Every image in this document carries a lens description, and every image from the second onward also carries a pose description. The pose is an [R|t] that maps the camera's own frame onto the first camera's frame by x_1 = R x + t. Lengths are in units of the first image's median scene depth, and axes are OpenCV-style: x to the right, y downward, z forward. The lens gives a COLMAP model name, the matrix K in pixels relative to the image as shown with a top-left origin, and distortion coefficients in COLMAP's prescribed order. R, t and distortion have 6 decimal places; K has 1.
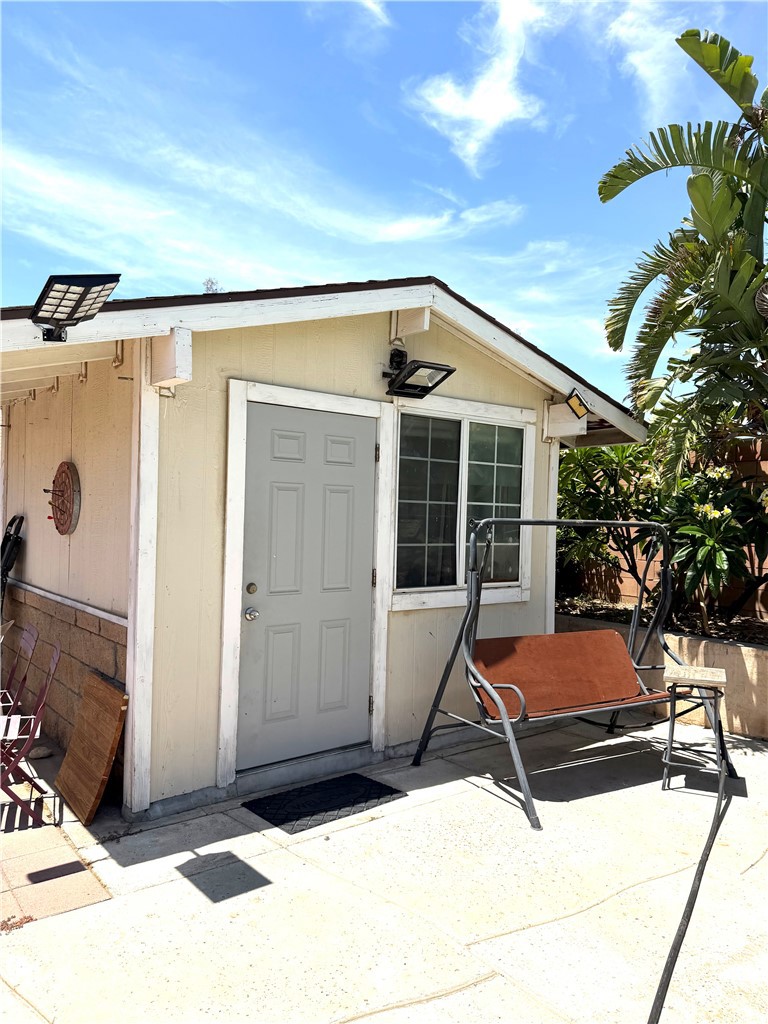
lens RADIAL K [[722.8, 0, 384.0], [0, 722.8, 512.0], [0, 0, 1]] dist [0.062844, -0.100809]
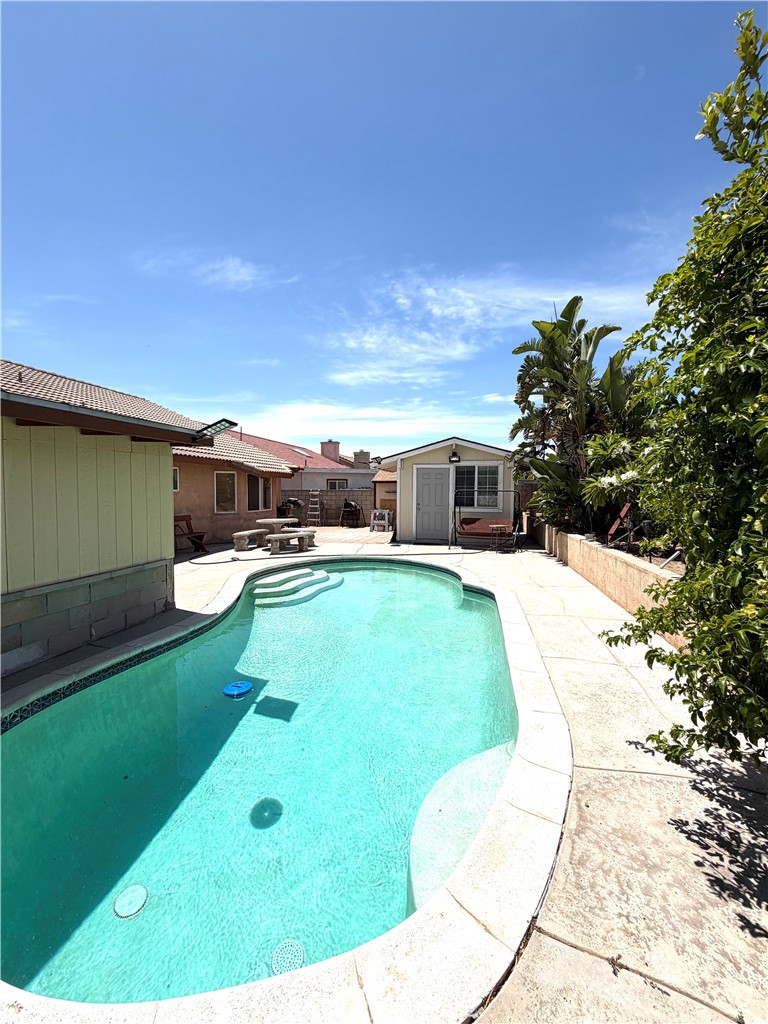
lens RADIAL K [[411.3, 0, 384.0], [0, 411.3, 512.0], [0, 0, 1]] dist [0.000557, 0.000028]
pose [[0.644537, 0.017879, -0.764364, 1.651443], [0.010003, 0.999444, 0.031812, 0.055859], [0.764508, -0.028150, 0.644000, -0.945097]]
